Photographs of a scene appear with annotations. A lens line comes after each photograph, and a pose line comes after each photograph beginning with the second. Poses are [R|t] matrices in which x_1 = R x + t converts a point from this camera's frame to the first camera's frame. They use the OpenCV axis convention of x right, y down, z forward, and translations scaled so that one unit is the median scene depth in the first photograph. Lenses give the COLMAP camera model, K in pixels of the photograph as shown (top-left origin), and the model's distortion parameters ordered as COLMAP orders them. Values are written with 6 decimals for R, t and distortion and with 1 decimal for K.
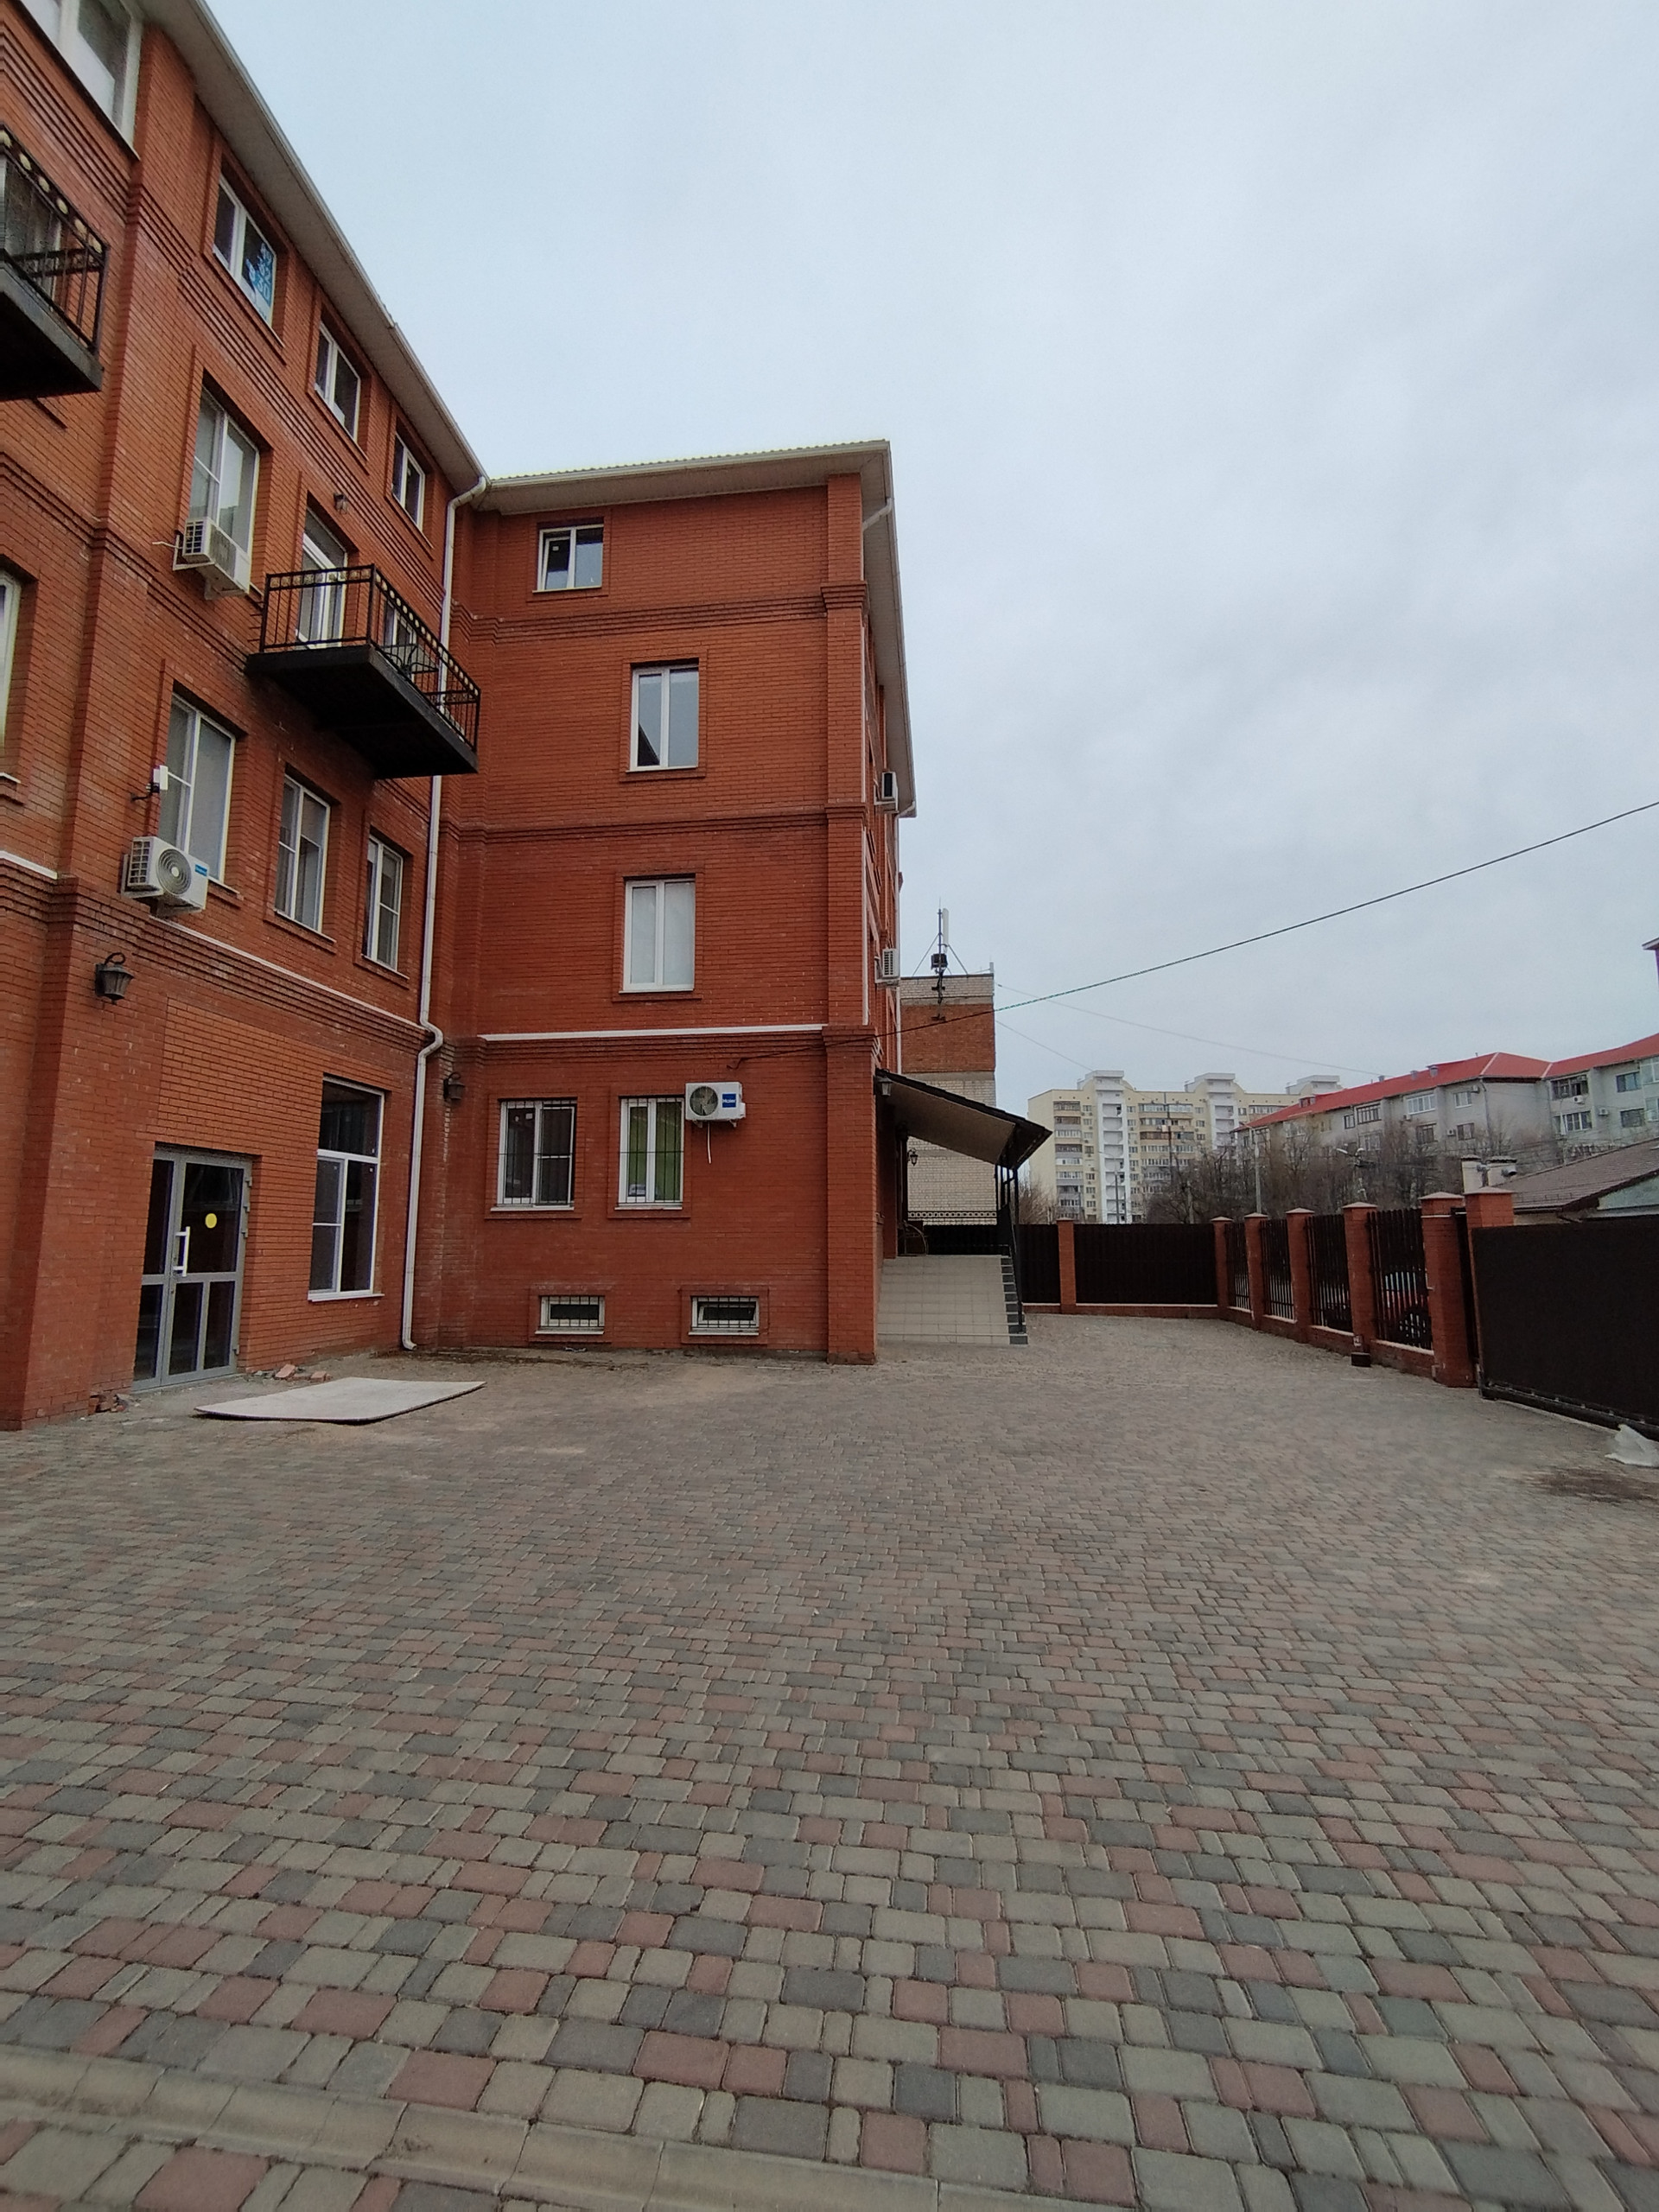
lens RADIAL K [[1010.4, 0, 832.0], [0, 1010.4, 1103.1], [0, 0, 1]] dist [-0.008251, 0.000739]
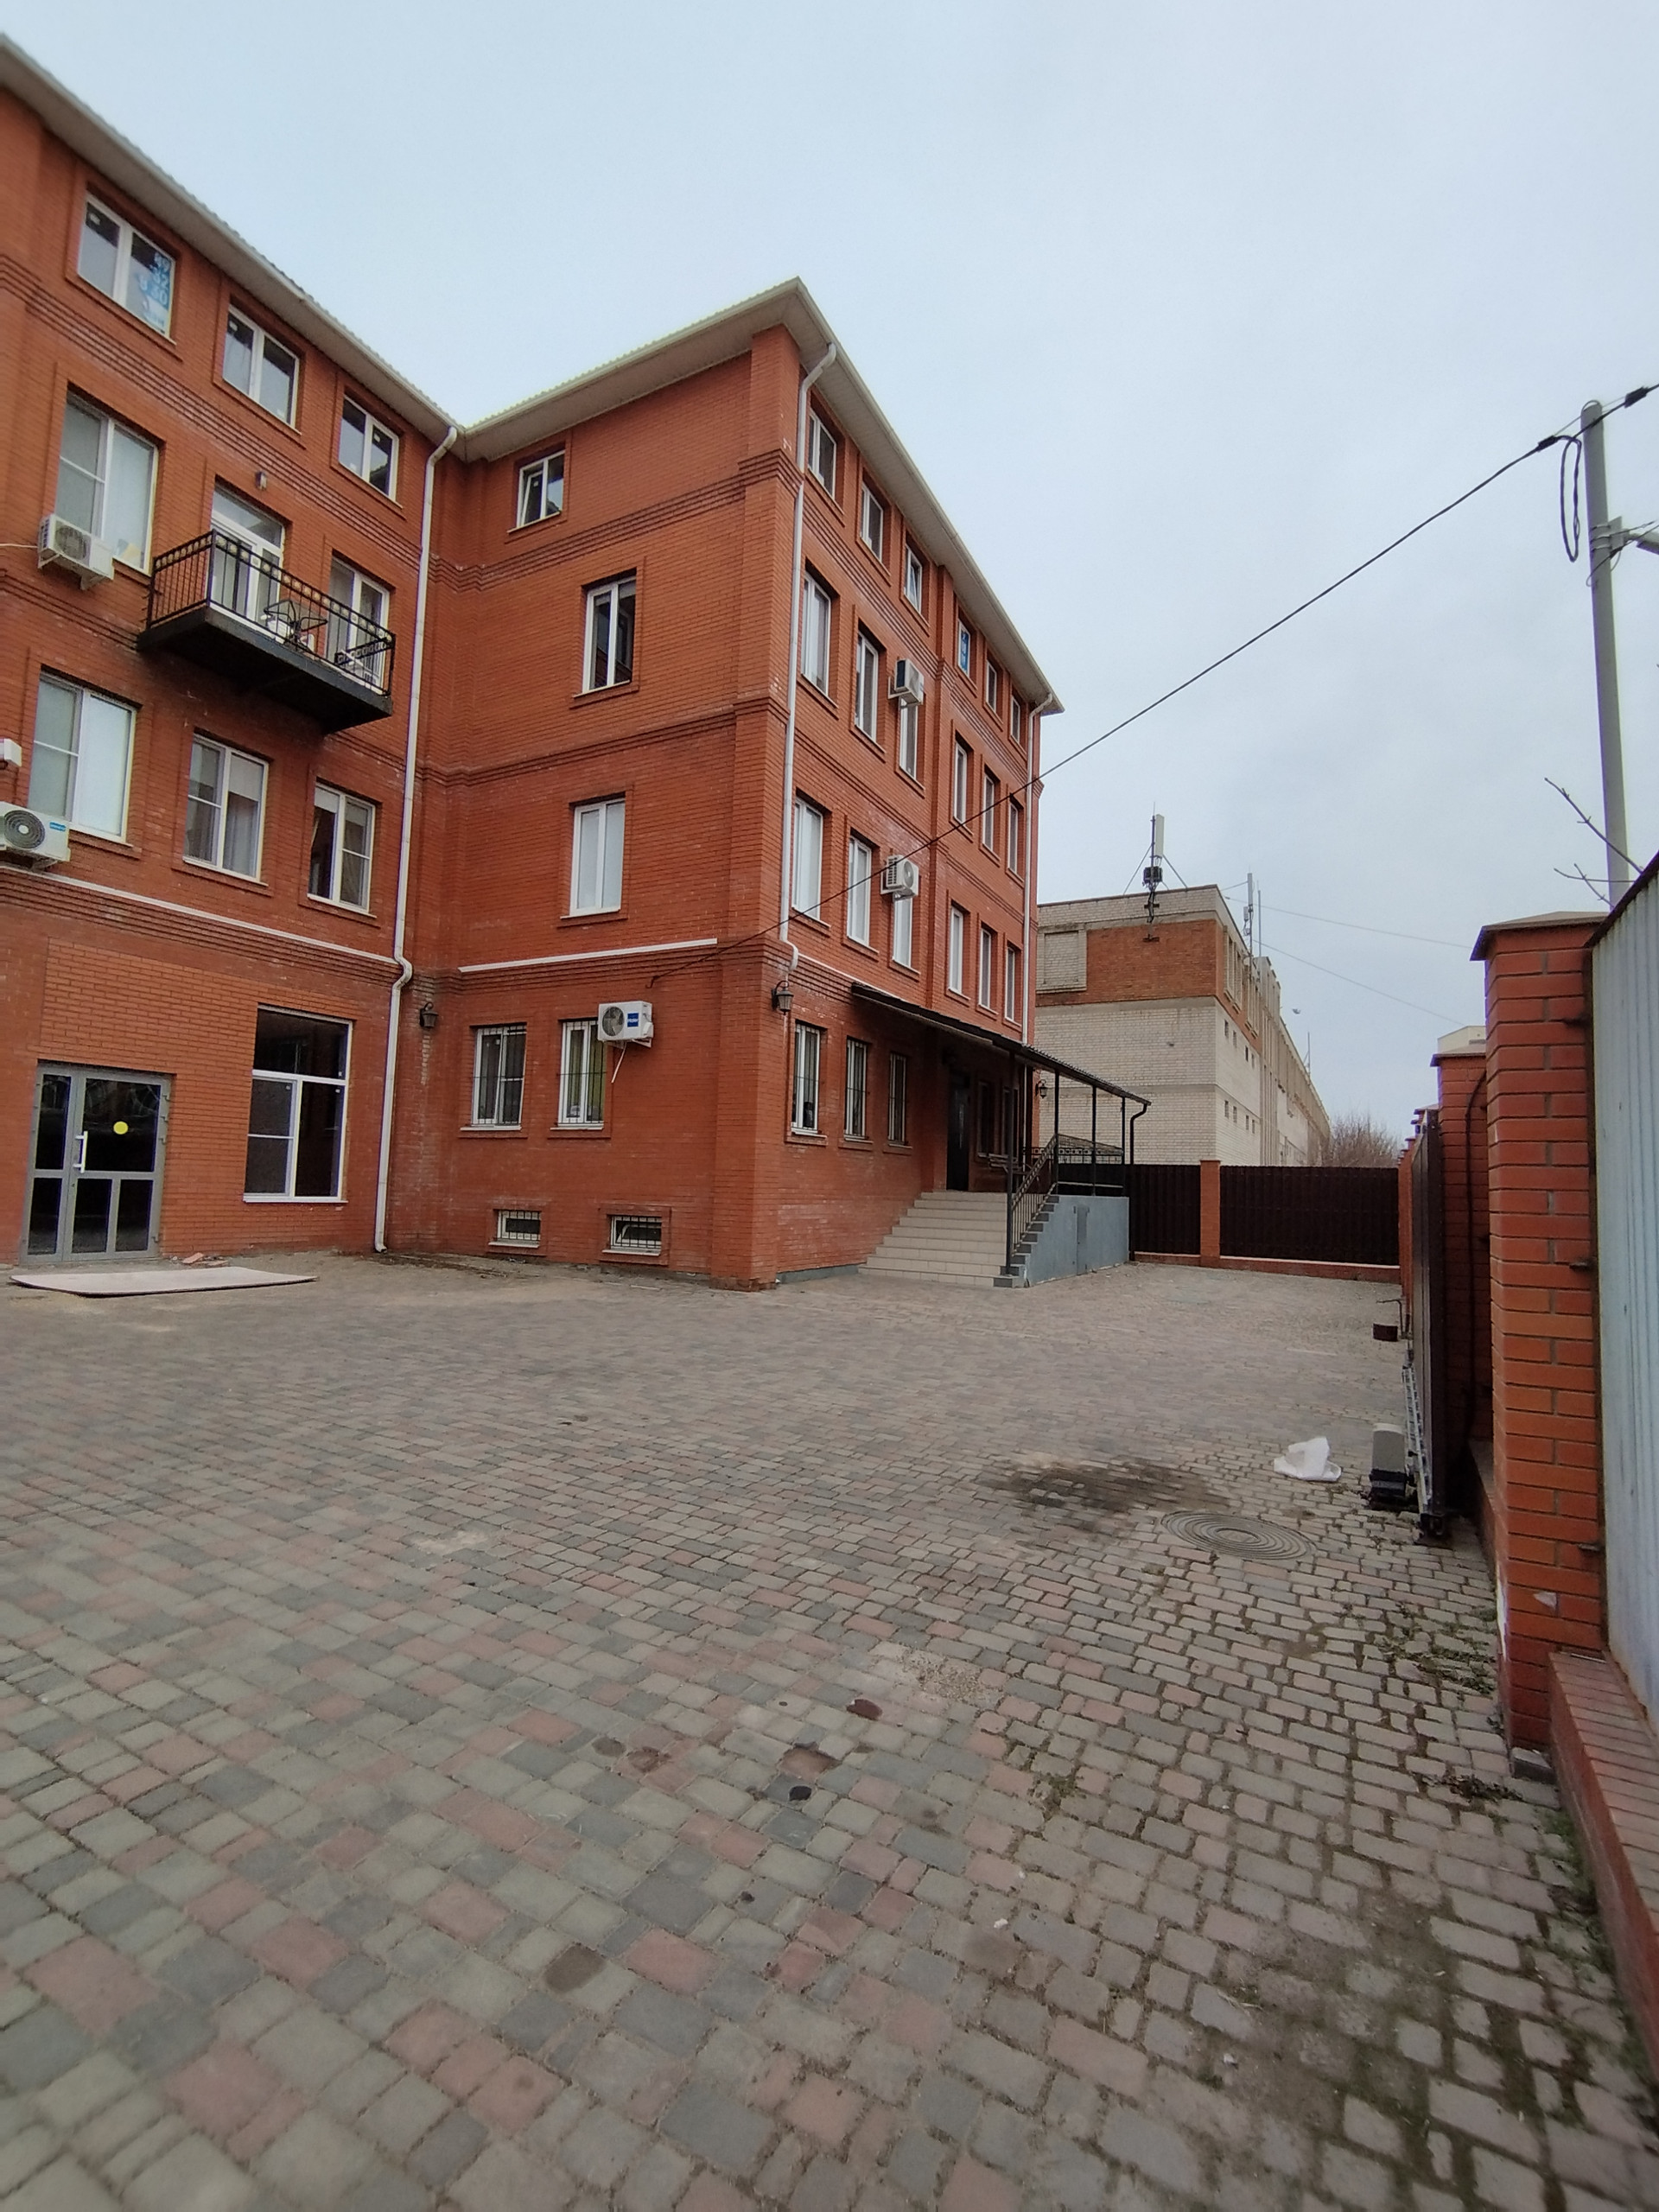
lens RADIAL K [[1010.4, 0, 830.4], [0, 1010.4, 1111.1], [0, 0, 1]] dist [-0.008251, 0.000739]
pose [[0.936204, 0.001293, -0.351455, 0.423079], [0.019649, 0.998237, 0.056012, 0.034705], [0.350908, -0.059344, 0.934528, 0.137841]]
